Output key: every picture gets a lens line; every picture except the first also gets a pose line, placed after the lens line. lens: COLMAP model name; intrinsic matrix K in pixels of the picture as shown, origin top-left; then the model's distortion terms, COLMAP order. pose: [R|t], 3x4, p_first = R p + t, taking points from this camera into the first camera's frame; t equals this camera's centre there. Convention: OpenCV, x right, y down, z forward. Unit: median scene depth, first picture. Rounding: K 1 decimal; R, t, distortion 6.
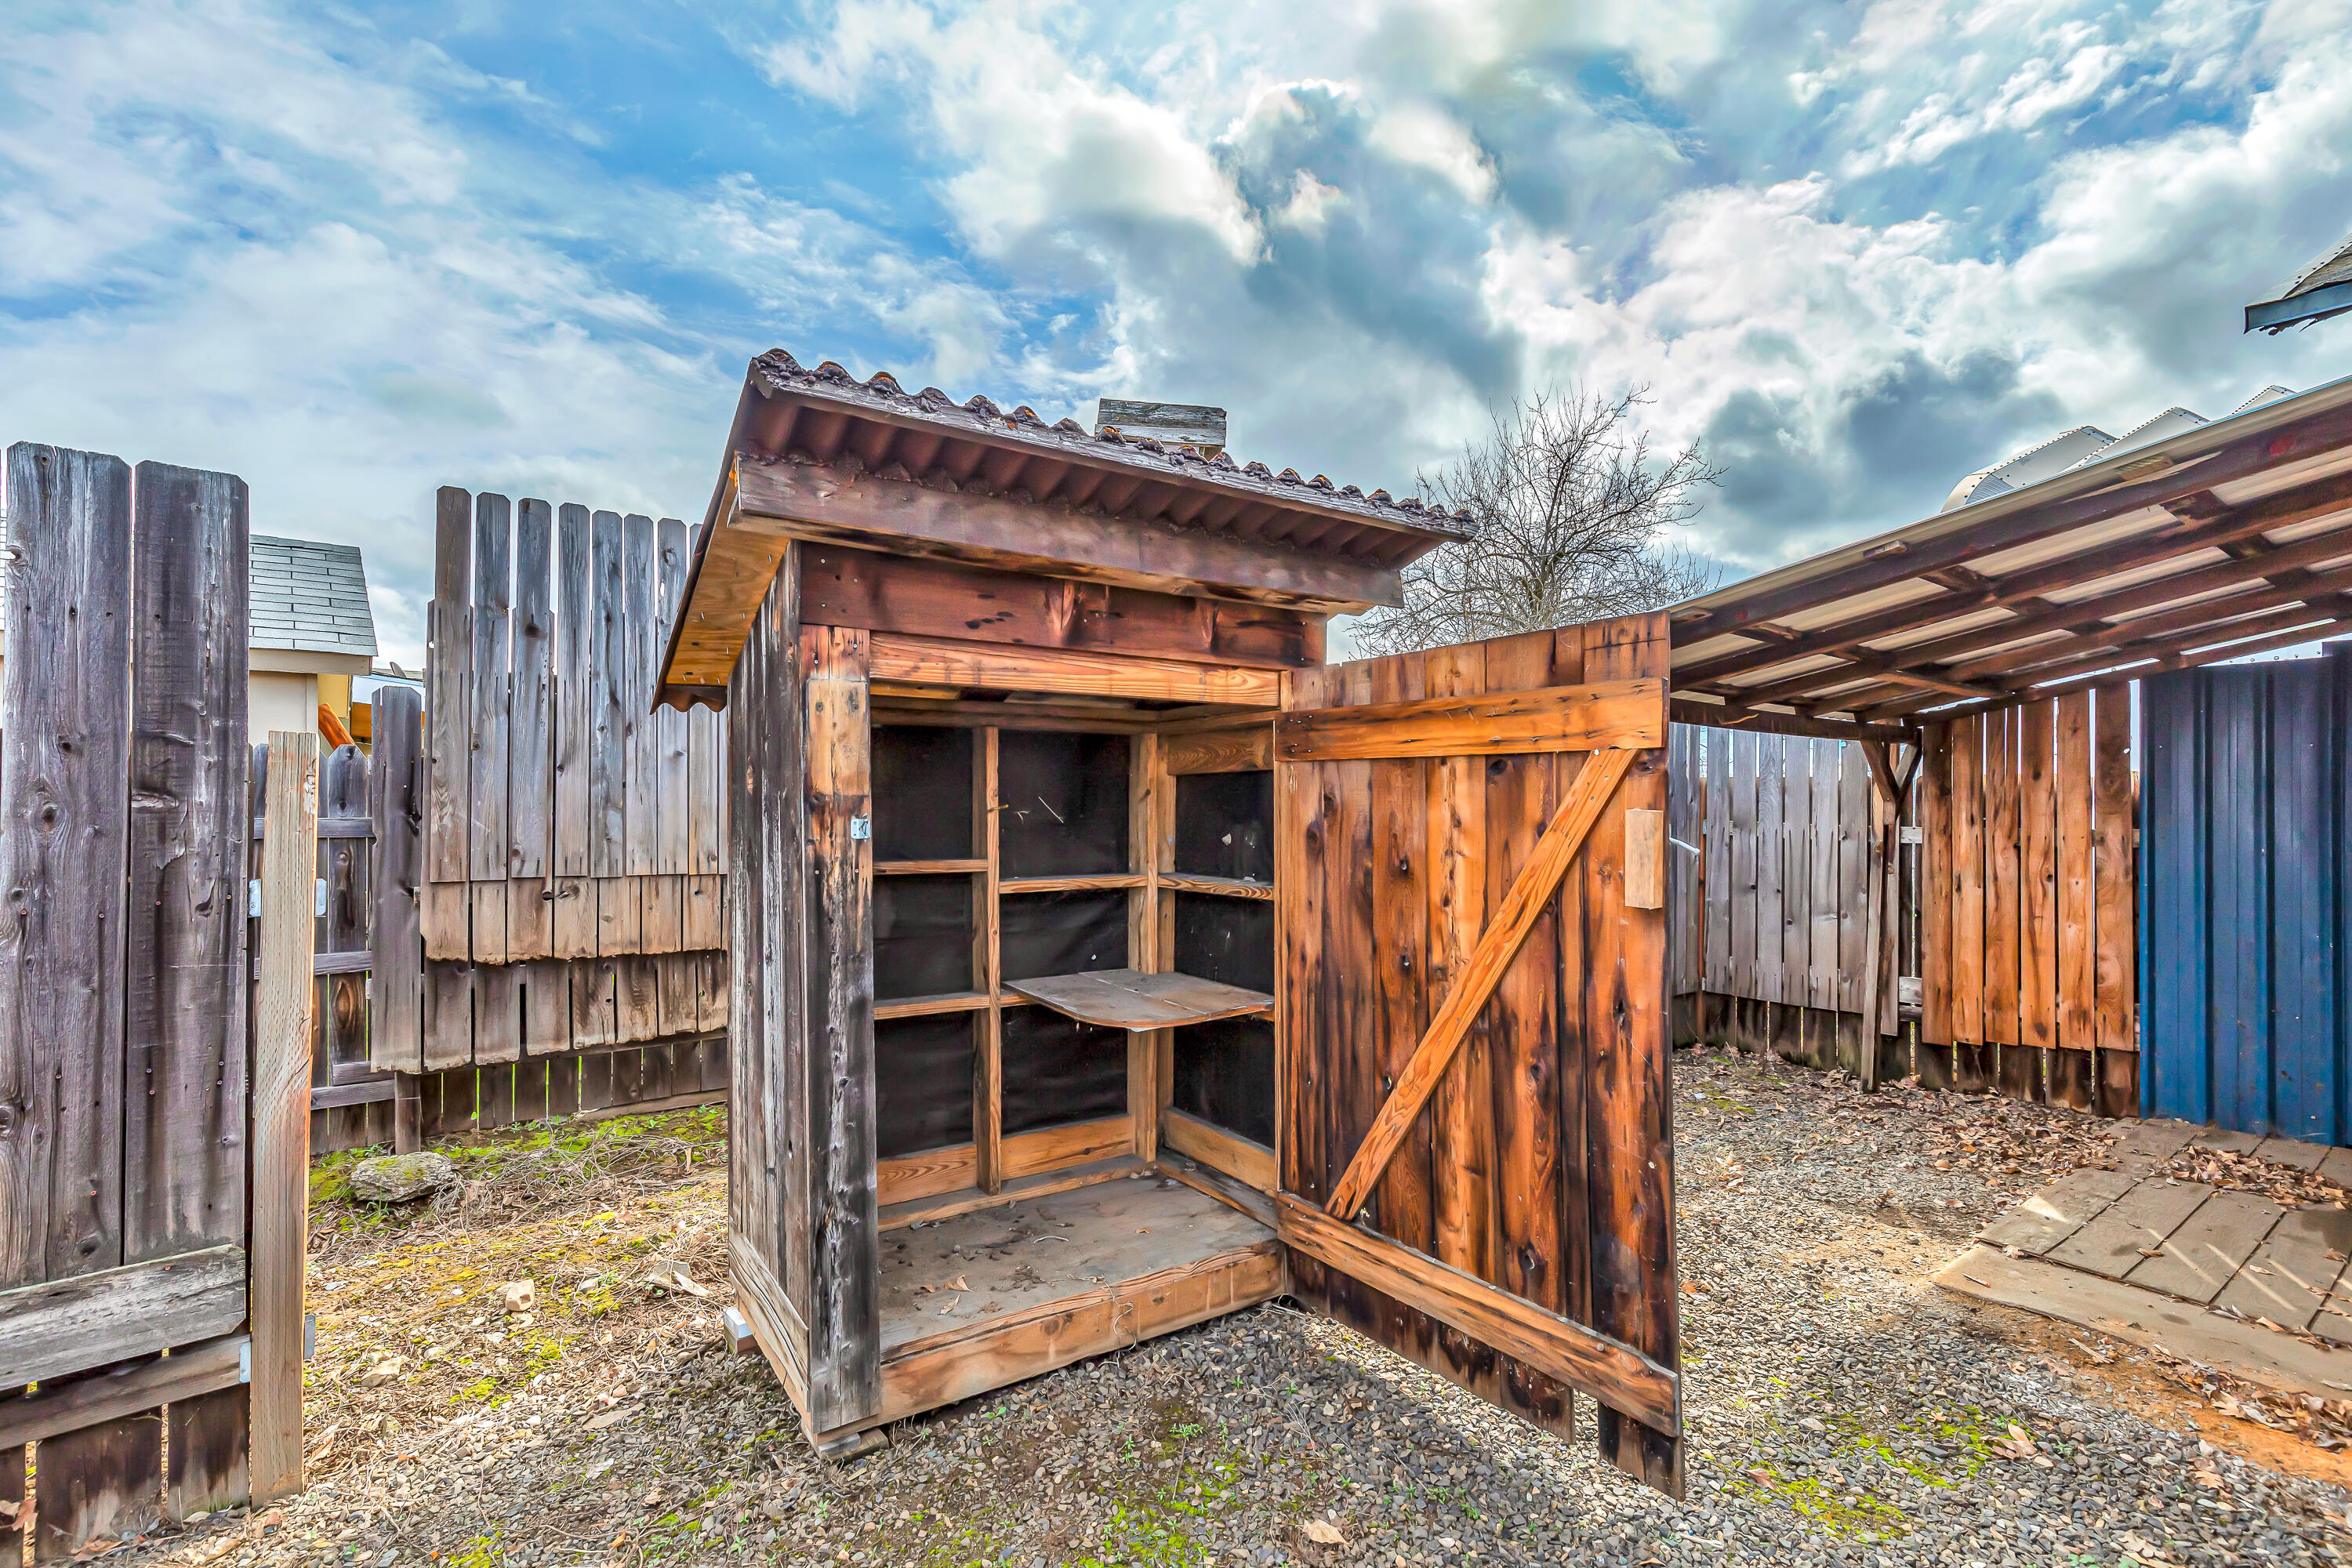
lens RADIAL K [[1094.2, 0, 1176.0], [0, 1094.2, 784.0], [0, 0, 1]] dist [-0.000786, -0.000203]
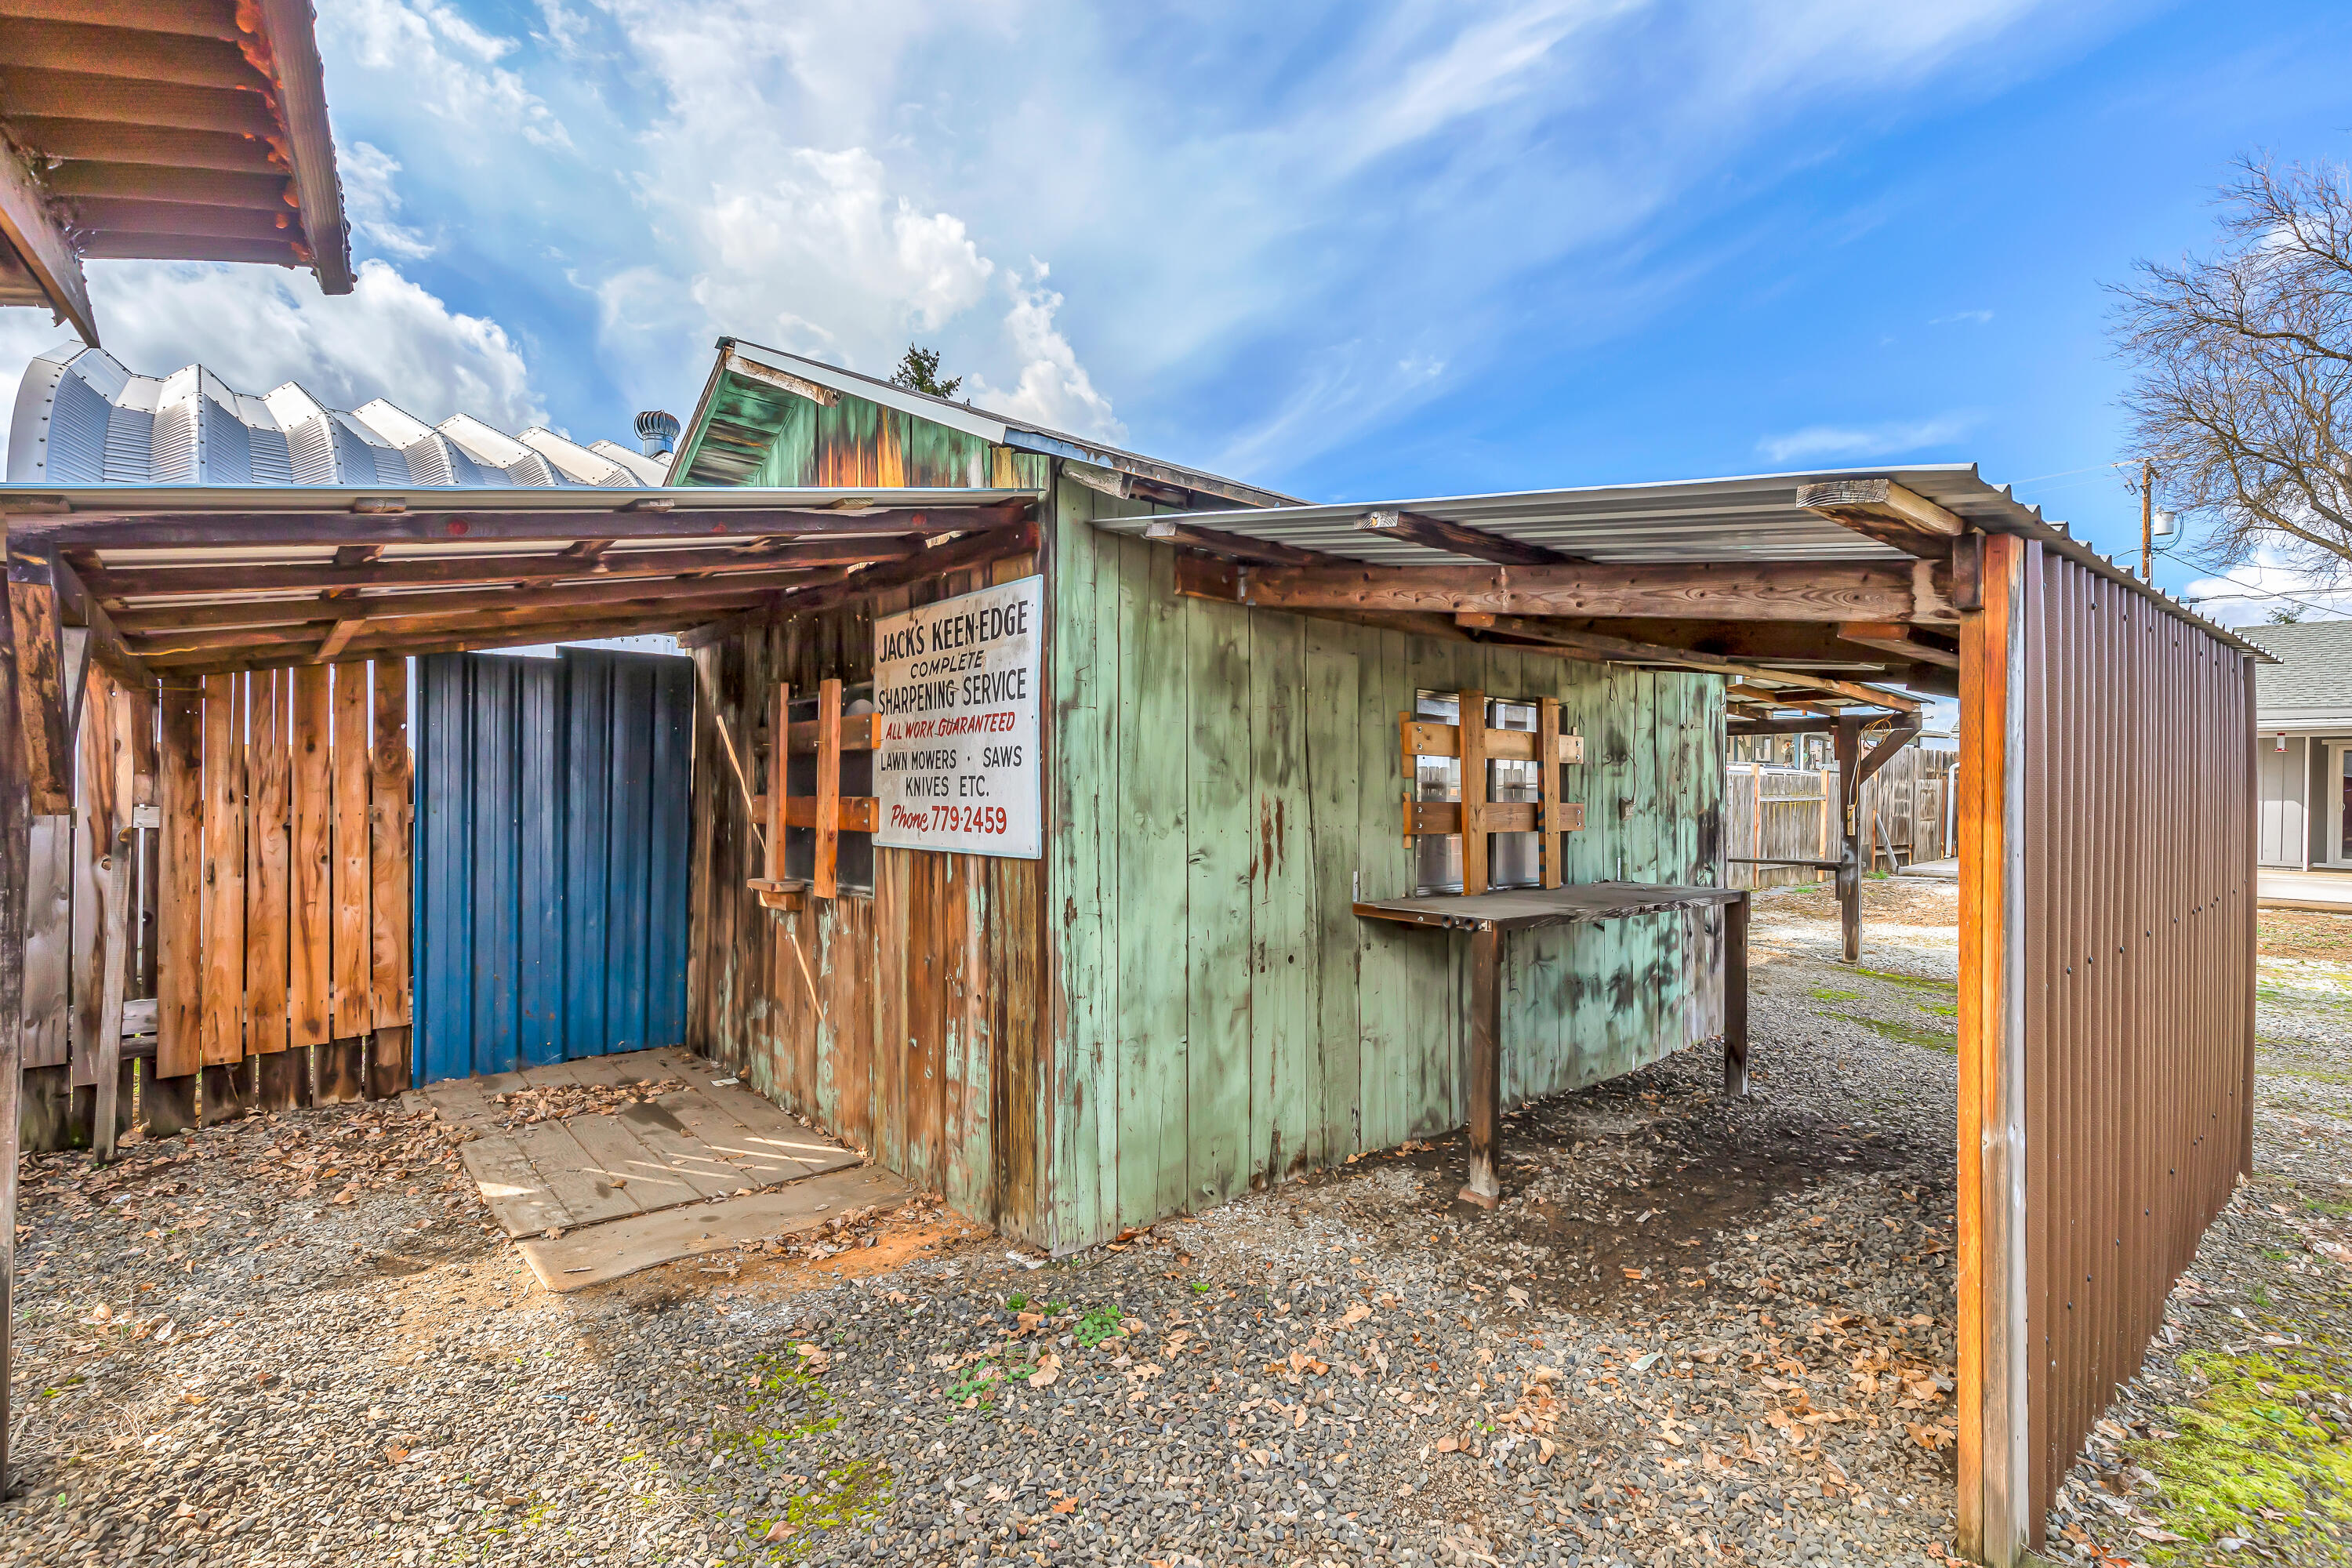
lens RADIAL K [[1115.8, 0, 1158.4], [0, 1115.8, 791.1], [0, 0, 1]] dist [0.004783, 0.000181]
pose [[-0.062699, -0.003768, 0.998025, -0.187858], [-0.022445, 0.999745, 0.002365, 0.010994], [-0.997780, -0.022252, -0.062768, 0.368543]]
